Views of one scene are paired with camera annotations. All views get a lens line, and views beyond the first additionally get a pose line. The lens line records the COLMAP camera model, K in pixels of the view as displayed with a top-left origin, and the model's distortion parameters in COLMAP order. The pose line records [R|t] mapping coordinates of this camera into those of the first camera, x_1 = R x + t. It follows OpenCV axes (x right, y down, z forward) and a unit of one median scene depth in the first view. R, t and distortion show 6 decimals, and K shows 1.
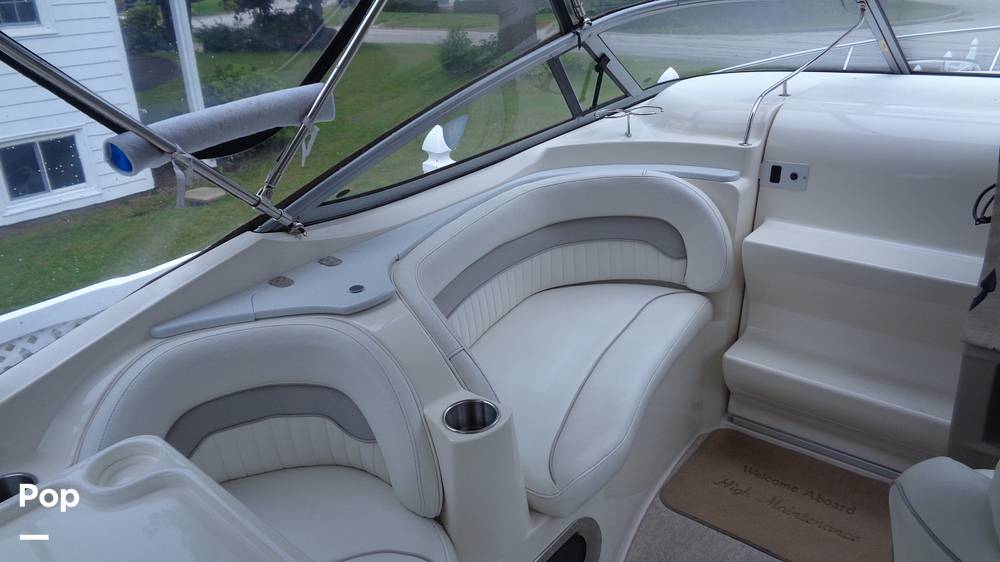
lens RADIAL K [[757.1, 0, 500.7], [0, 757.1, 290.1], [0, 0, 1]] dist [0.020040, -0.003215]
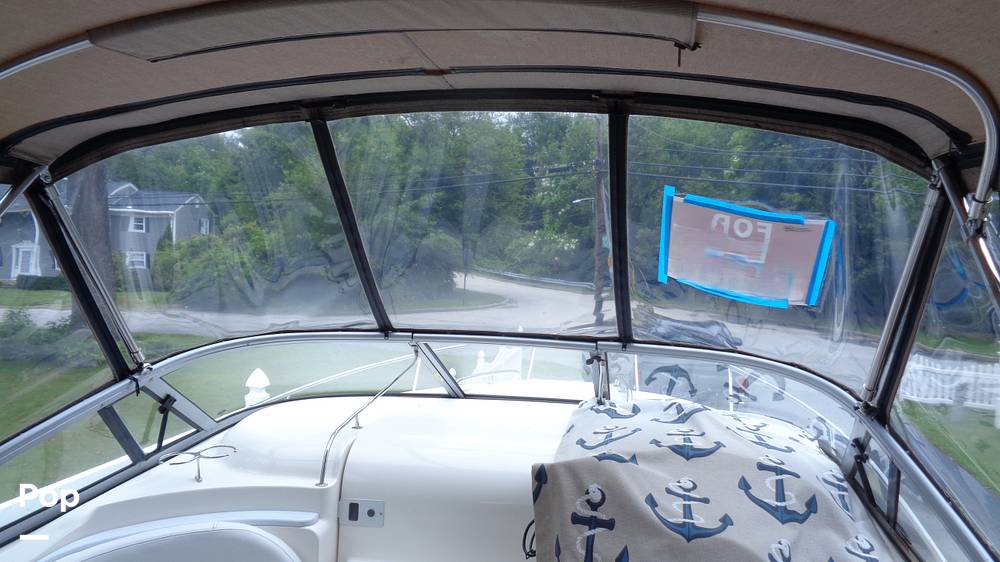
lens RADIAL K [[757.1, 0, 500.7], [0, 757.1, 290.1], [0, 0, 1]] dist [0.020040, -0.003215]
pose [[0.877005, 0.021211, 0.480014, 0.044123], [0.141253, 0.943498, -0.299766, -0.098241], [-0.459250, 0.330700, 0.824456, -0.010825]]
